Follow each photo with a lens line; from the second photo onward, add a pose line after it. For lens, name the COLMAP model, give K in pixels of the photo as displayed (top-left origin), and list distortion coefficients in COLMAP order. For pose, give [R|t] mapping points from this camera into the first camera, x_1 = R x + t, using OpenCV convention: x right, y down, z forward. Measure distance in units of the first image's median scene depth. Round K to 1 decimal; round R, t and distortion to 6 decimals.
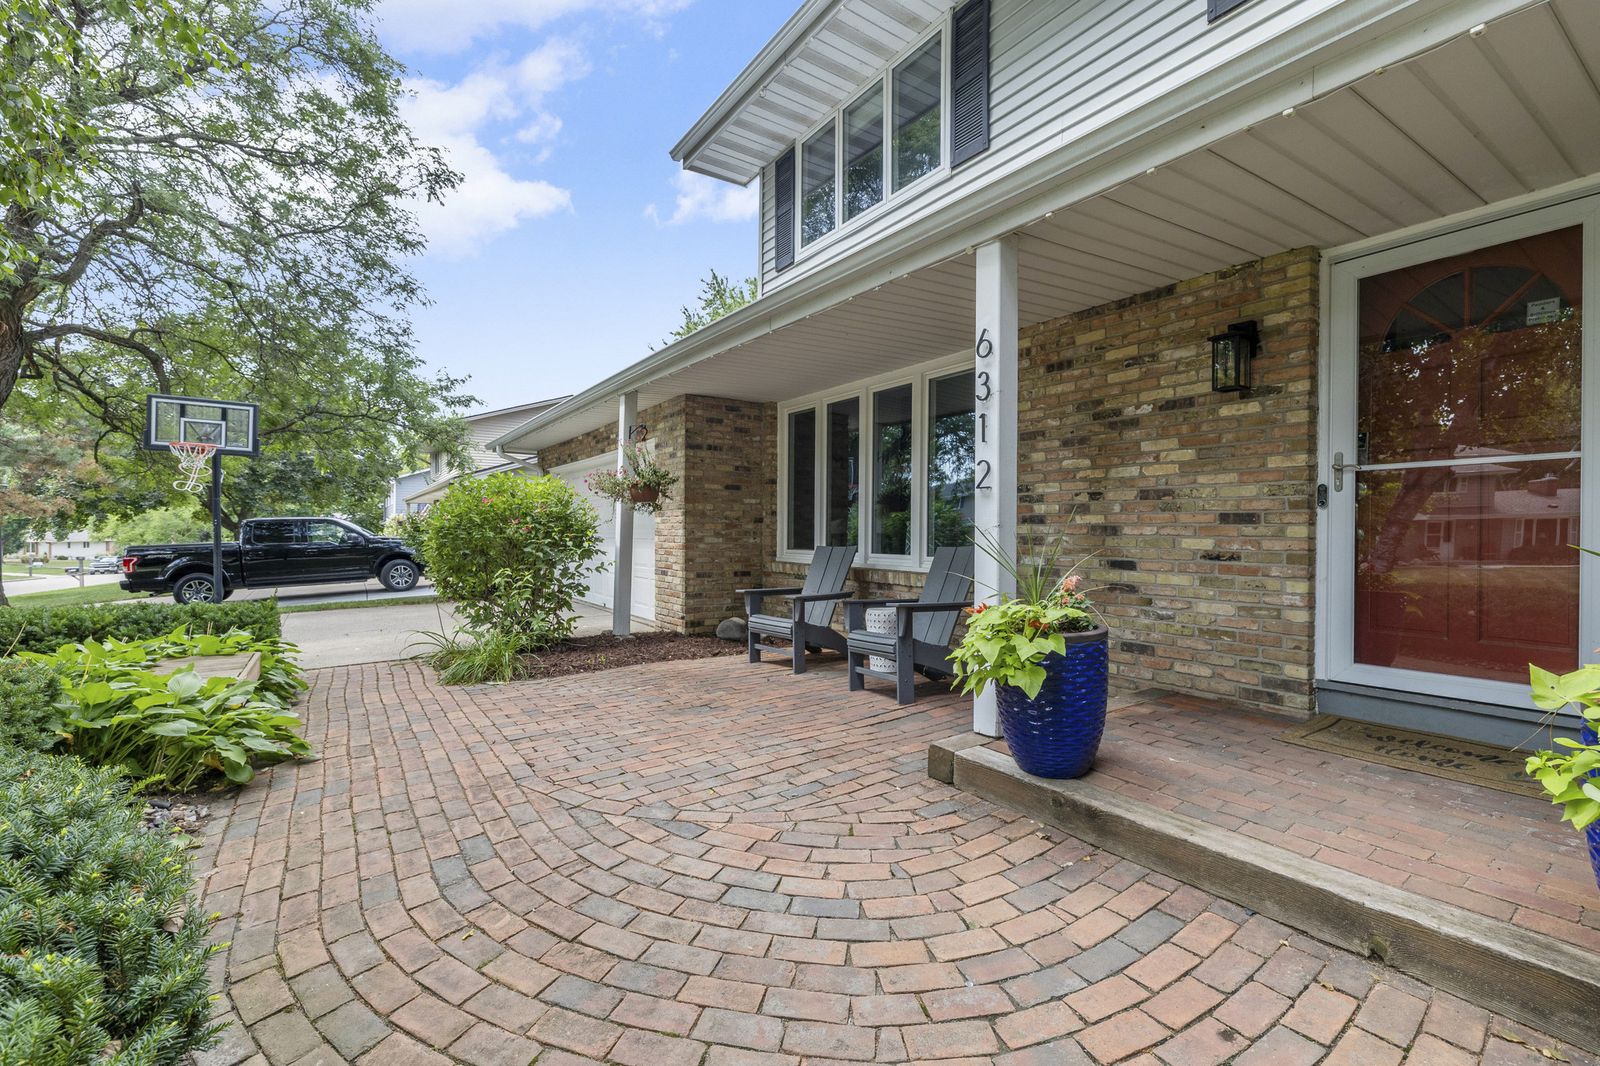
lens RADIAL K [[672.6, 0, 804.2], [0, 672.6, 552.2], [0, 0, 1]] dist [0.001020, 0.000074]
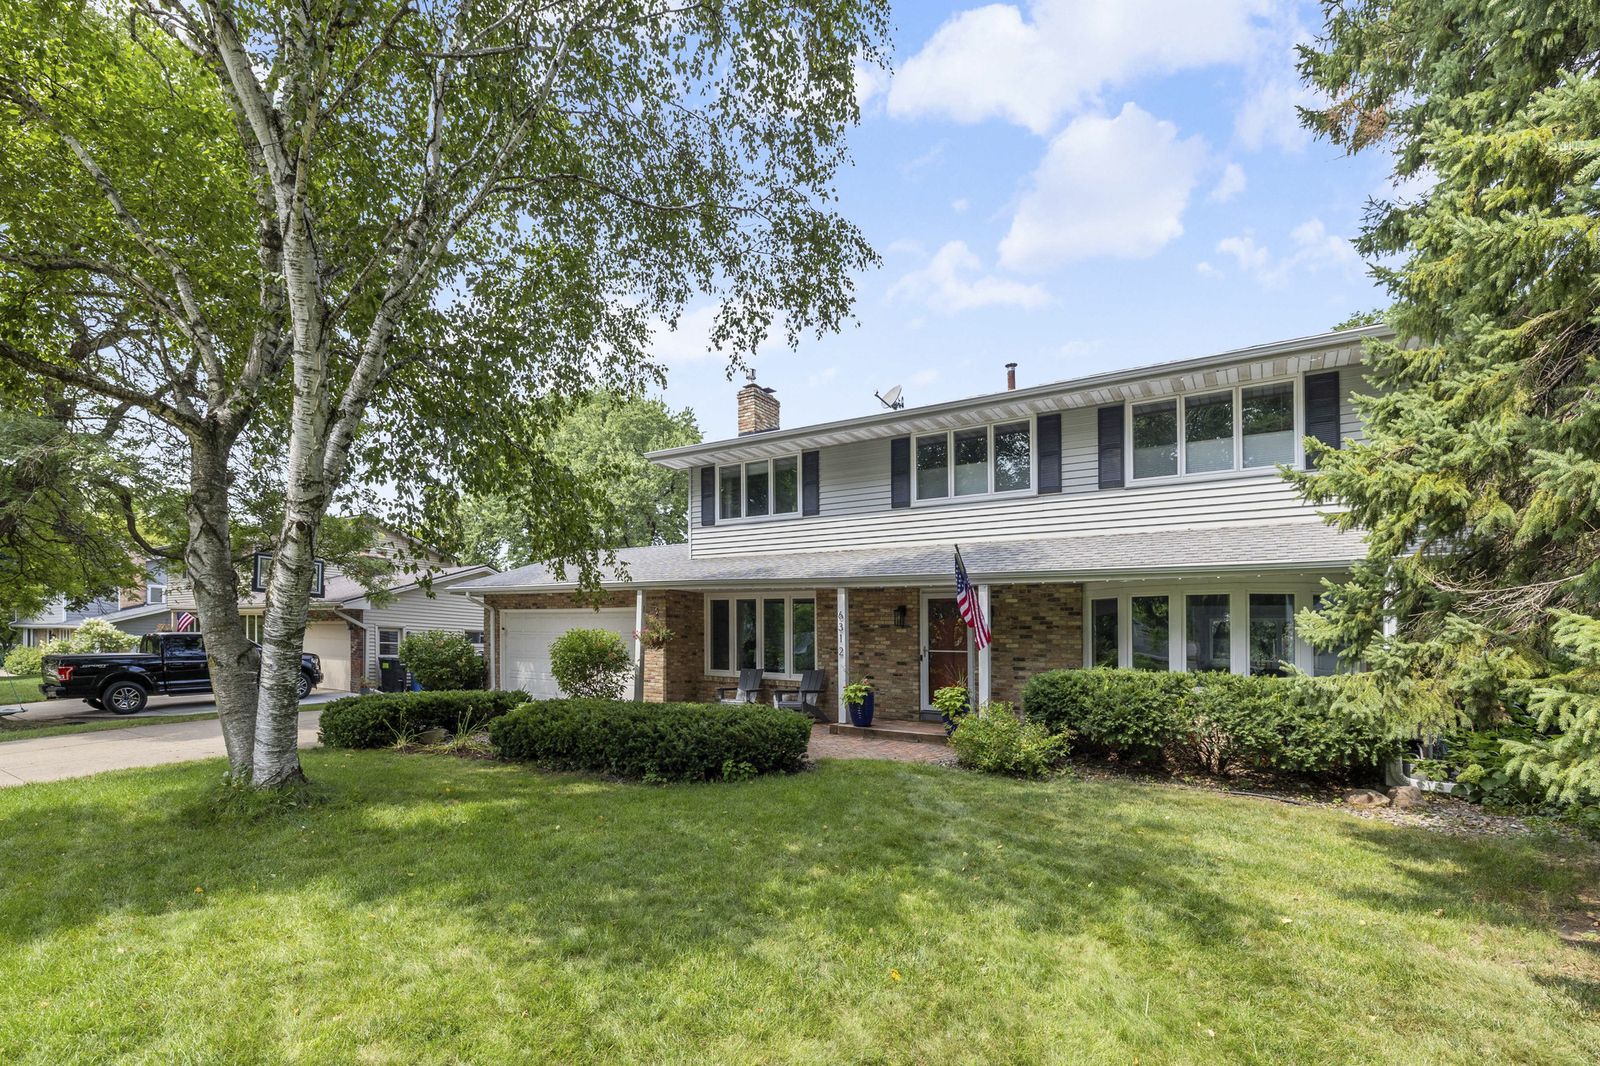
lens RADIAL K [[671.7, 0, 793.6], [0, 671.7, 527.8], [0, 0, 1]] dist [0.001836, 0.000030]
pose [[0.921072, 0.097644, 0.376951, -1.211749], [-0.015696, 0.976573, -0.214615, 0.018117], [-0.389076, 0.191759, 0.901026, -1.990687]]
